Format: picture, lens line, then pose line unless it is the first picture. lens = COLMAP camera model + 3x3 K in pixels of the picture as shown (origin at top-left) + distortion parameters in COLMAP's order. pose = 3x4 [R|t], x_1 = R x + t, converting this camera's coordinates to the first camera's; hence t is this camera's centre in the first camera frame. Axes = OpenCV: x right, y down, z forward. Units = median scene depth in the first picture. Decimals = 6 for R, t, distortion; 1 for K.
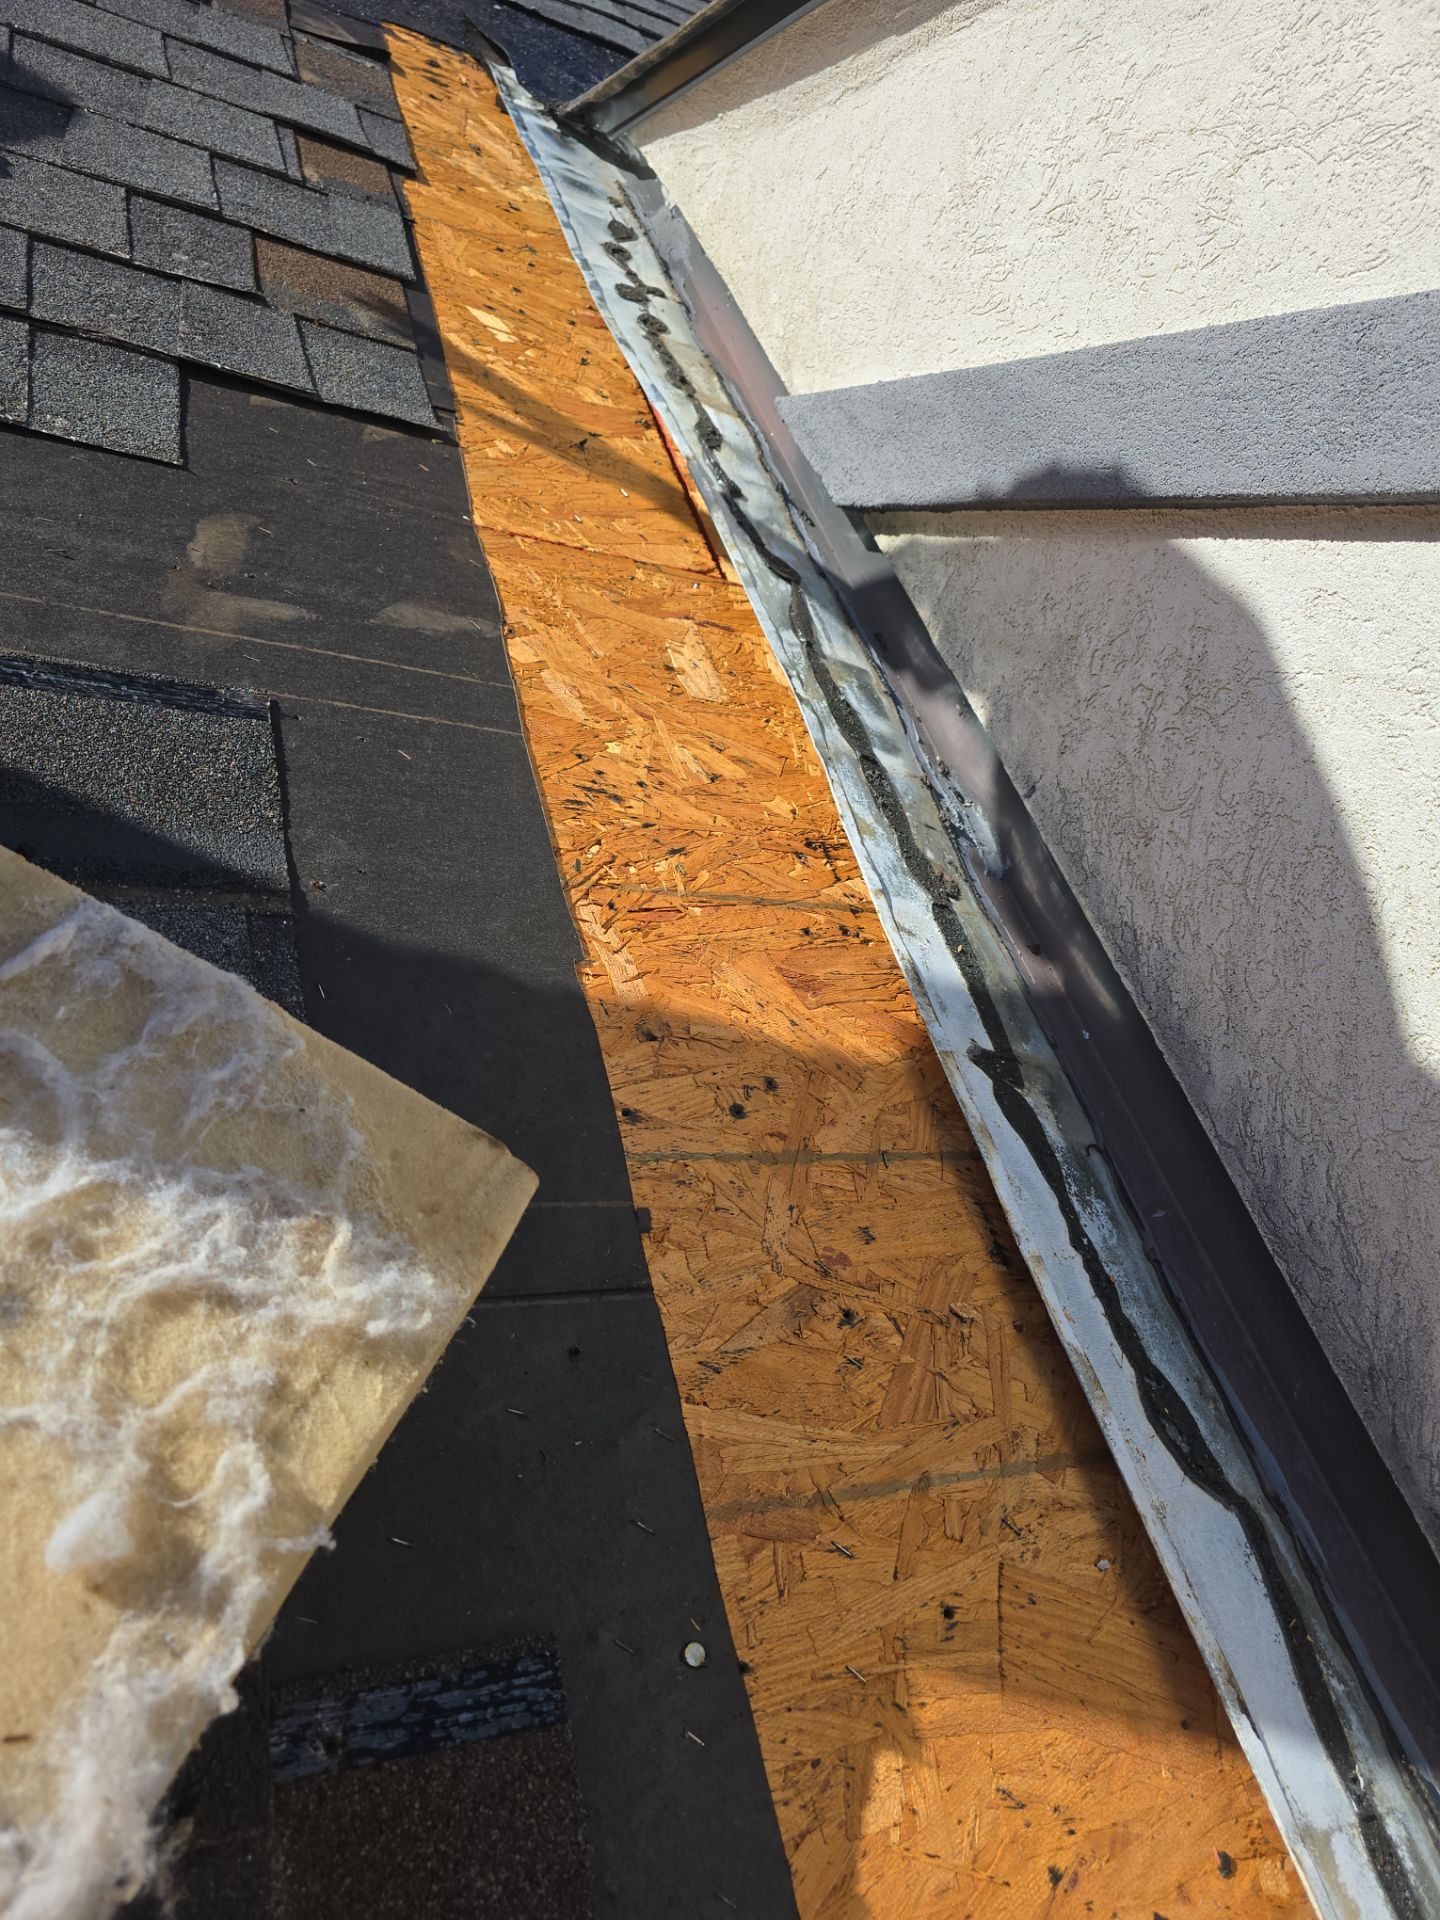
lens RADIAL K [[1291.5, 0, 744.8], [0, 1291.5, 977.3], [0, 0, 1]] dist [0.040885, -0.055607]
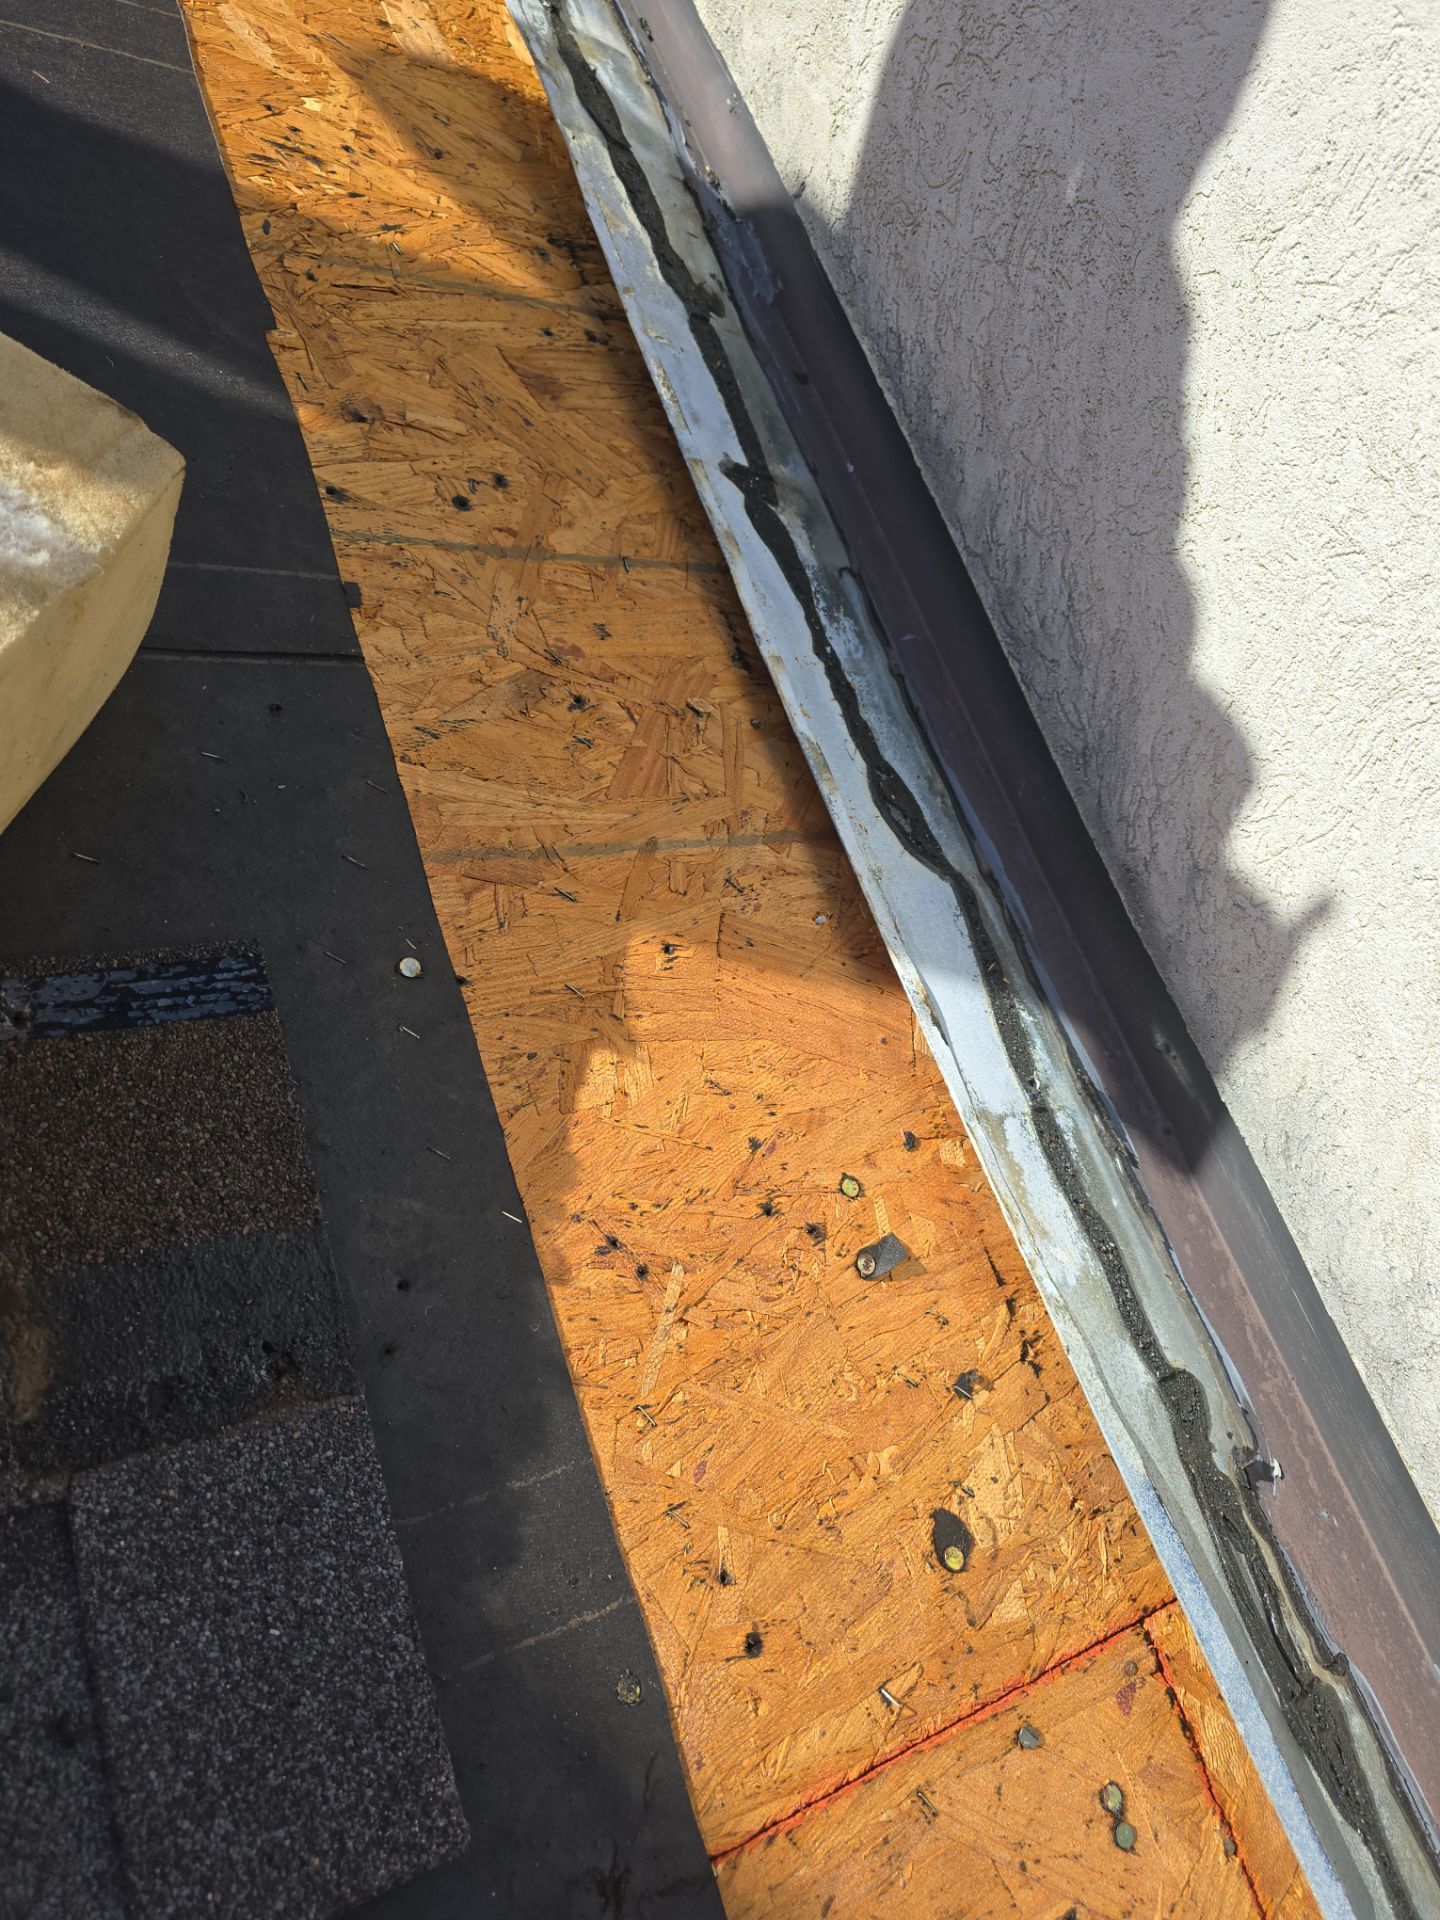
lens RADIAL K [[1291.5, 0, 744.8], [0, 1291.5, 977.3], [0, 0, 1]] dist [0.040885, -0.055607]
pose [[0.991882, -0.038346, 0.121242, 0.075838], [0.001994, 0.958022, 0.286688, 0.176551], [-0.127146, -0.284118, 0.950321, -0.010064]]
